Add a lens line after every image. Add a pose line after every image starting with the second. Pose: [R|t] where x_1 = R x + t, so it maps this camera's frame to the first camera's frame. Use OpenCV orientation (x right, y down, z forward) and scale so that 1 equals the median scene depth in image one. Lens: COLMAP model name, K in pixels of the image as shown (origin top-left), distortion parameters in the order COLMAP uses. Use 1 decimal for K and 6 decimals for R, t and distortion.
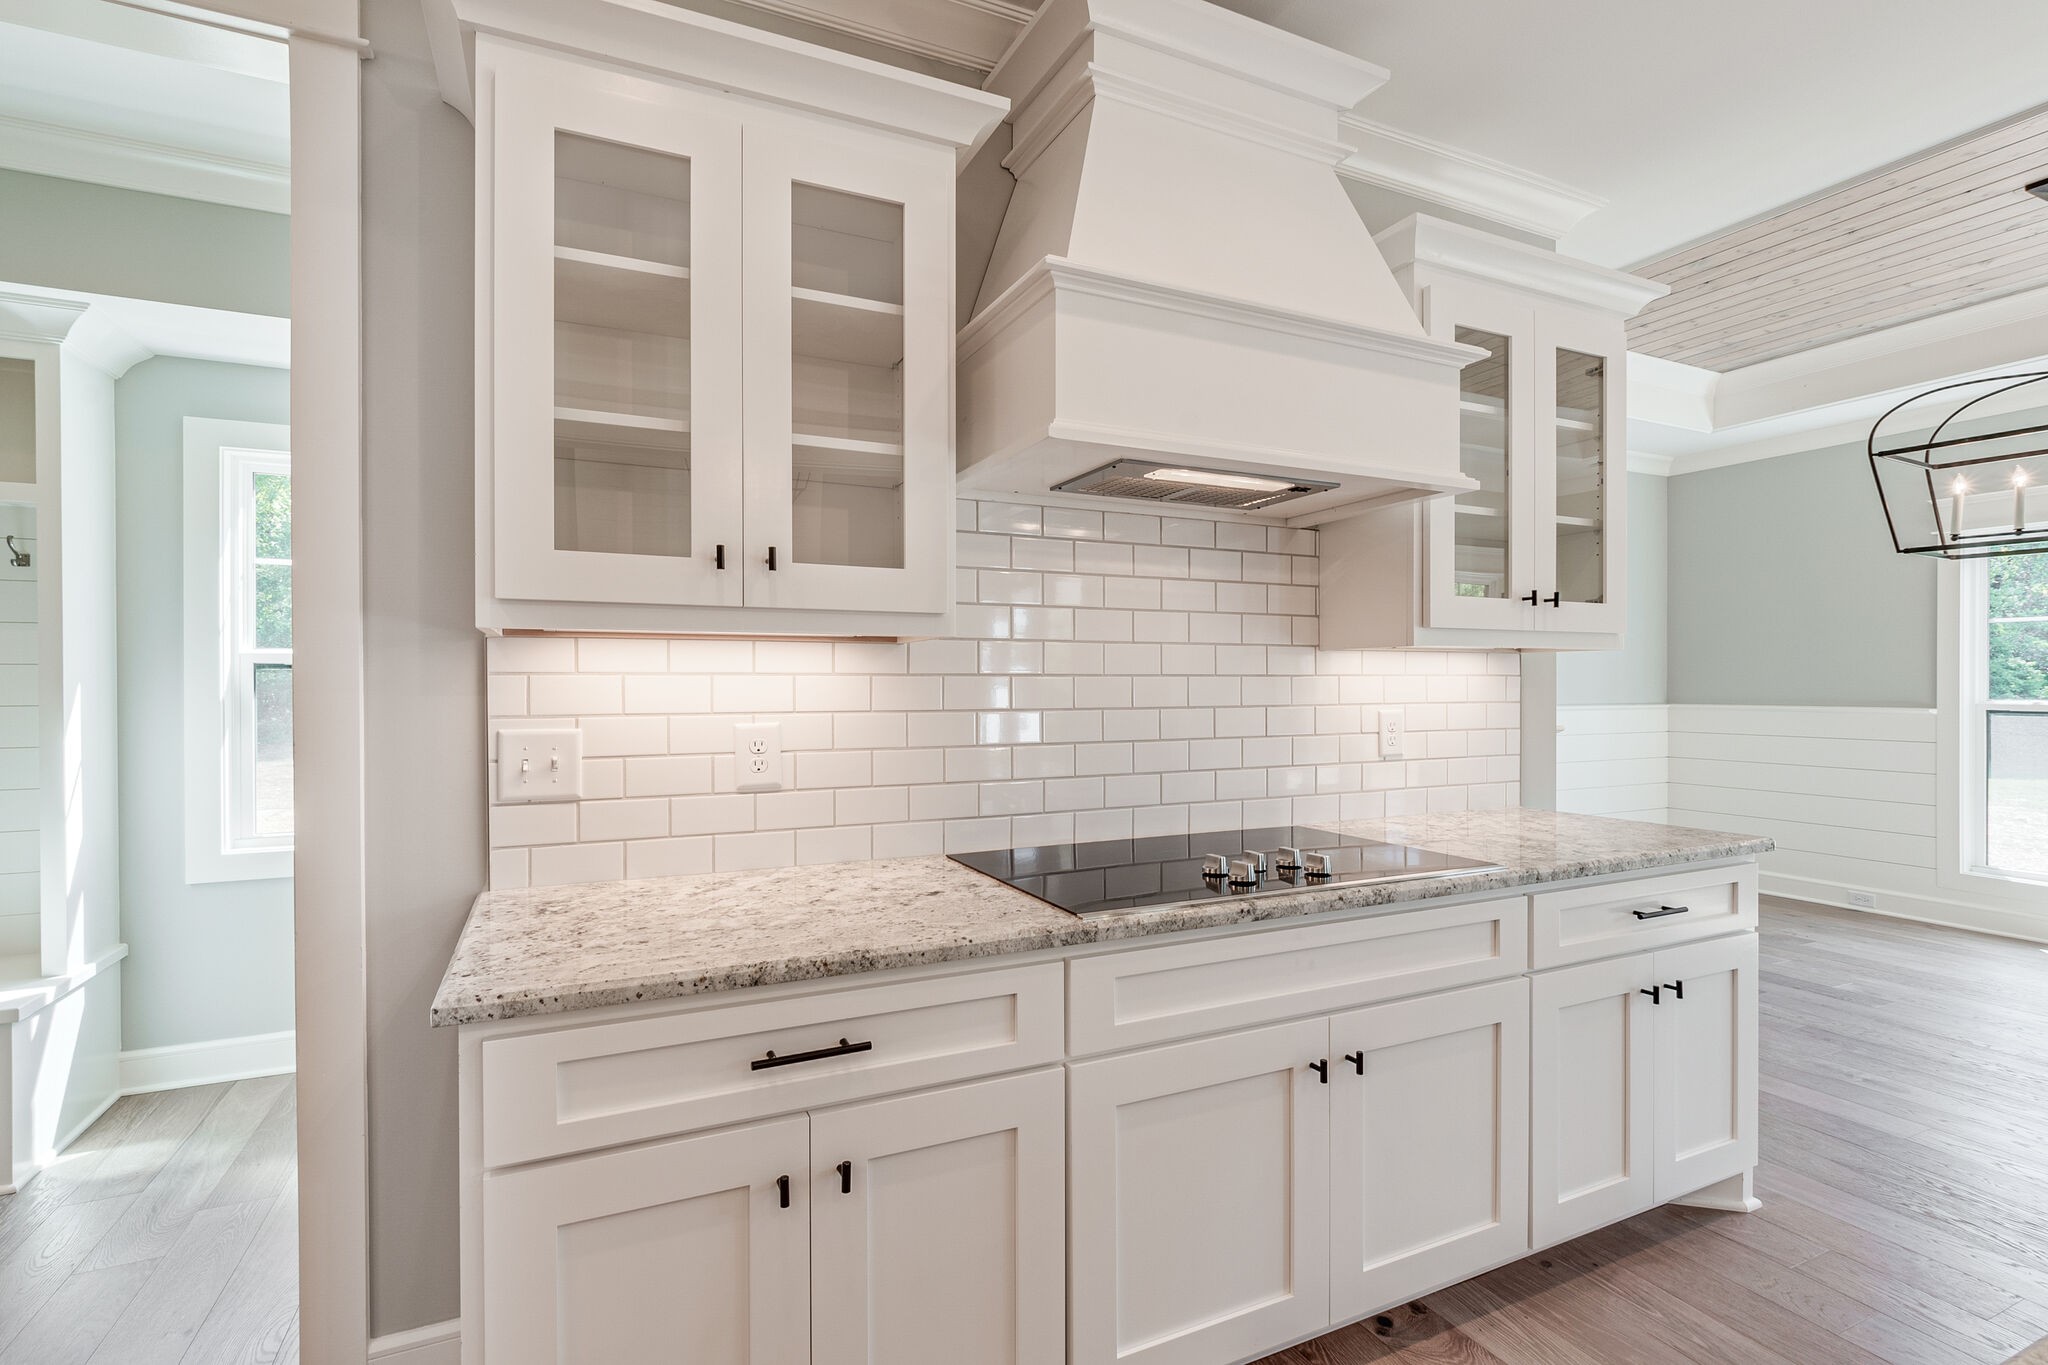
lens RADIAL K [[911.9, 0, 1020.5], [0, 911.9, 680.6], [0, 0, 1]] dist [-0.006529, 0.003801]
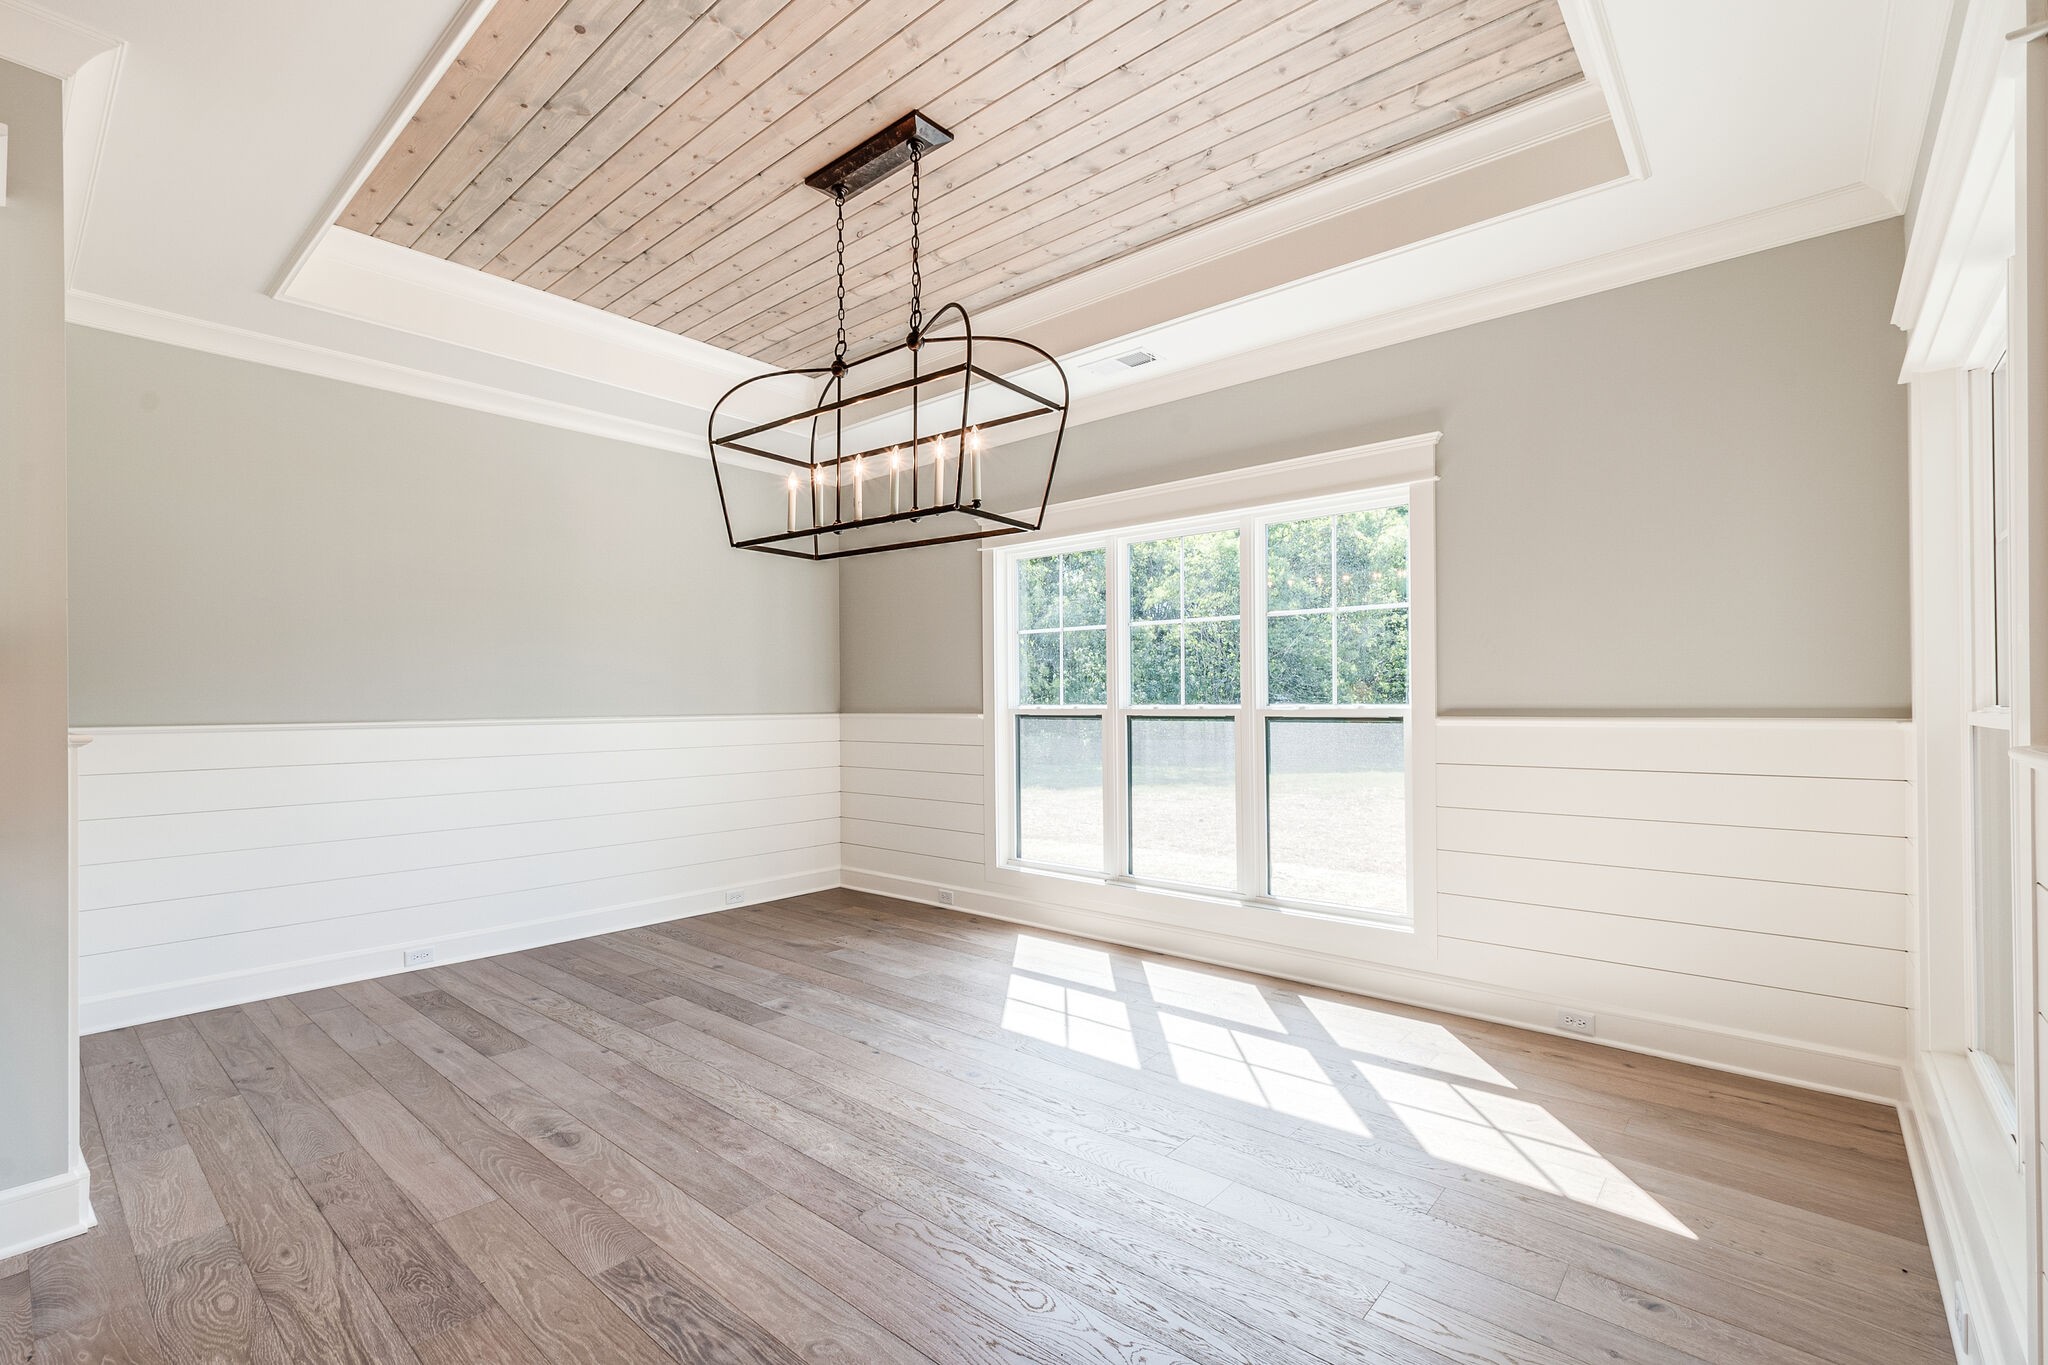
lens RADIAL K [[911.9, 0, 1013.4], [0, 911.9, 683.9], [0, 0, 1]] dist [-0.006529, 0.003801]
pose [[0.918620, 0.000574, 0.395141, 1.219757], [0.007252, 0.999806, -0.018313, 0.032166], [-0.395075, 0.019688, 0.918438, 0.018622]]
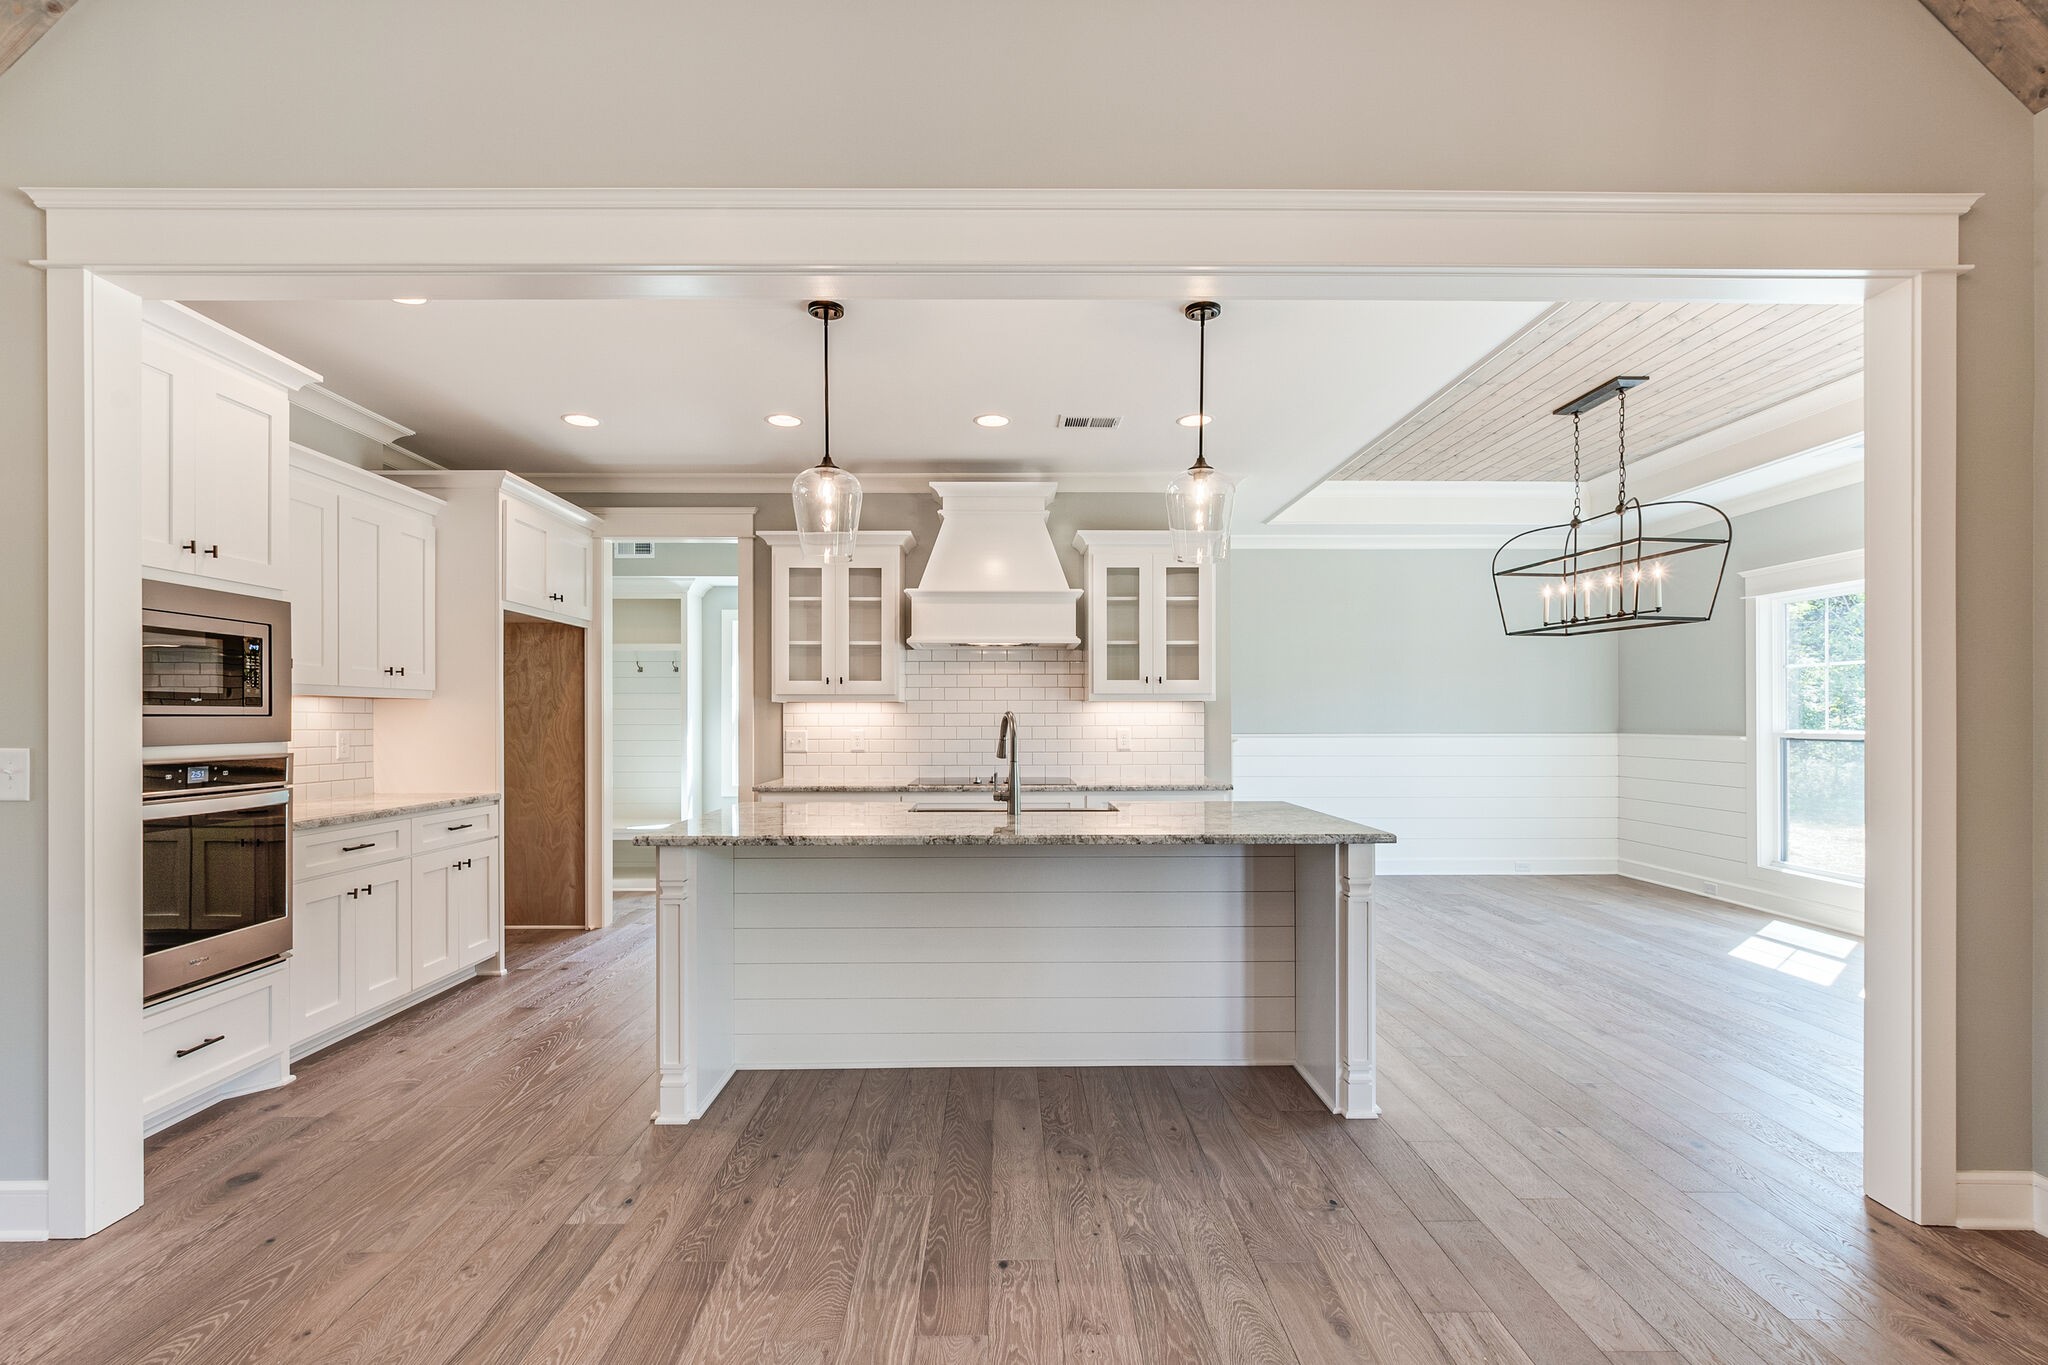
lens RADIAL K [[911.9, 0, 1016.0], [0, 911.9, 732.0], [0, 0, 1]] dist [-0.006529, 0.003801]
pose [[0.907907, 0.003185, -0.419160, 1.209401], [0.001517, 0.999940, 0.010885, 0.018531], [0.419169, -0.010519, 0.907847, -1.276666]]
